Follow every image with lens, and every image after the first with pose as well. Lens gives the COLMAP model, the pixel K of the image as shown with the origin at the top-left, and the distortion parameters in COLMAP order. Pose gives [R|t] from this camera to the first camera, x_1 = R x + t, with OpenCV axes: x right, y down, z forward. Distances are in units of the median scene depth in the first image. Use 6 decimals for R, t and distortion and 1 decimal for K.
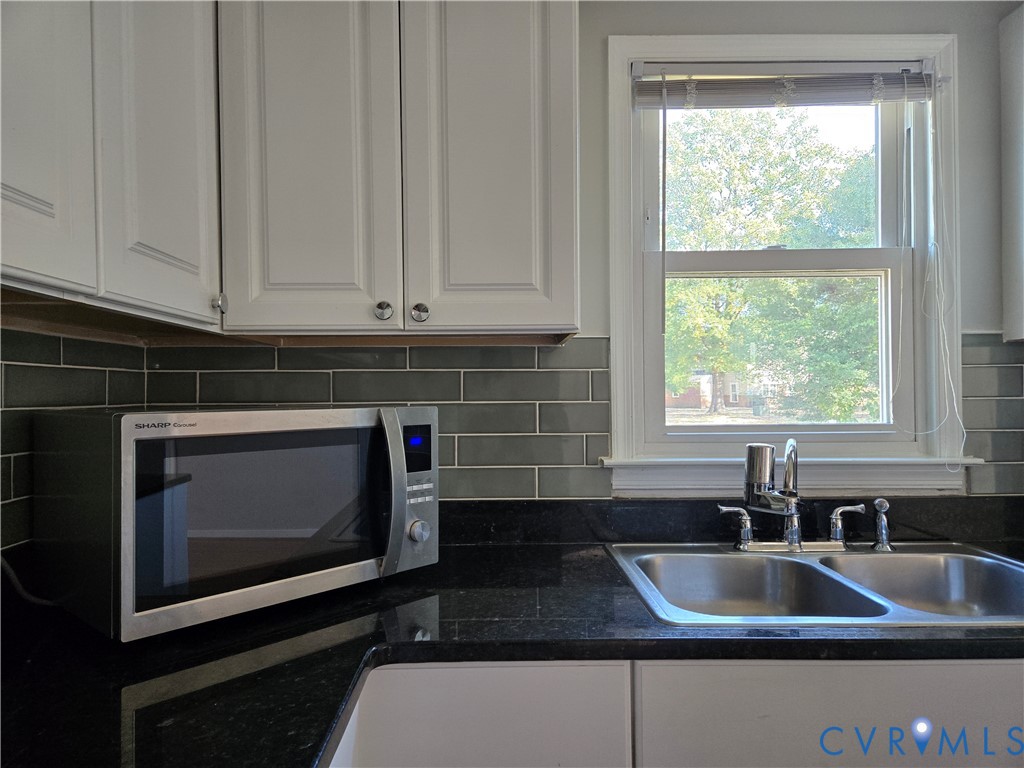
lens RADIAL K [[684.6, 0, 512.0], [0, 684.6, 385.9], [0, 0, 1]] dist [0.034923, 0.000298]
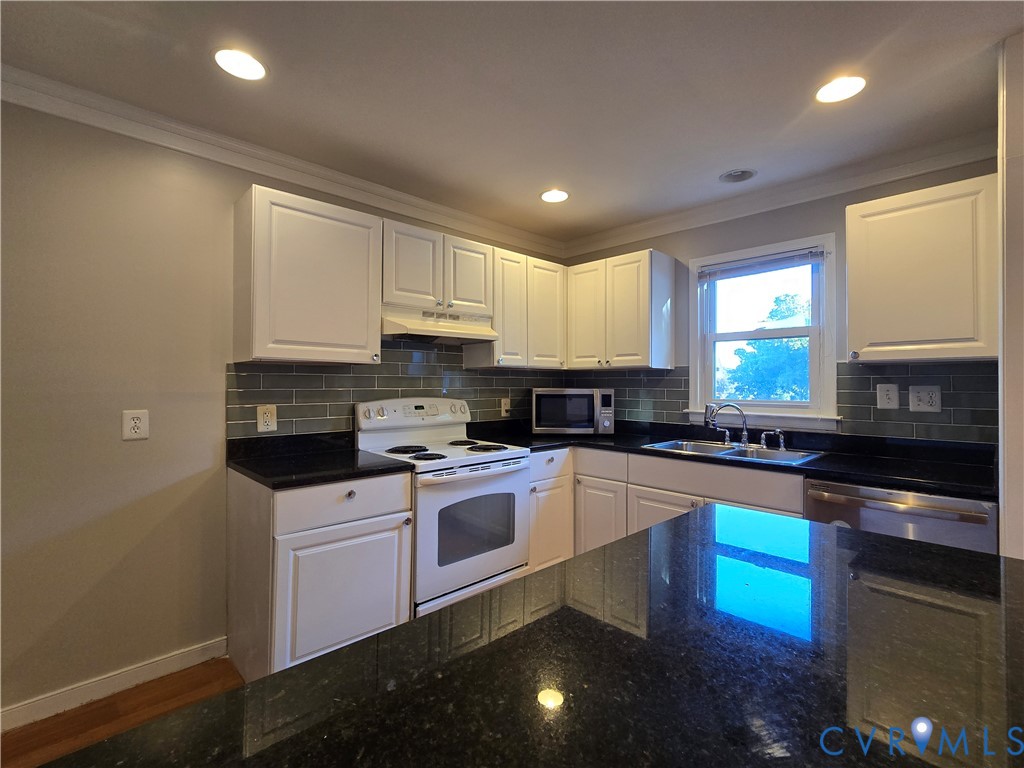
lens RADIAL K [[470.9, 0, 516.0], [0, 470.9, 380.2], [0, 0, 1]] dist [-0.002341, -0.000116]
pose [[0.684201, 0.006007, -0.729269, 1.323053], [-0.004860, 0.999981, 0.003677, -0.023707], [0.729278, 0.001028, 0.684217, -1.033097]]
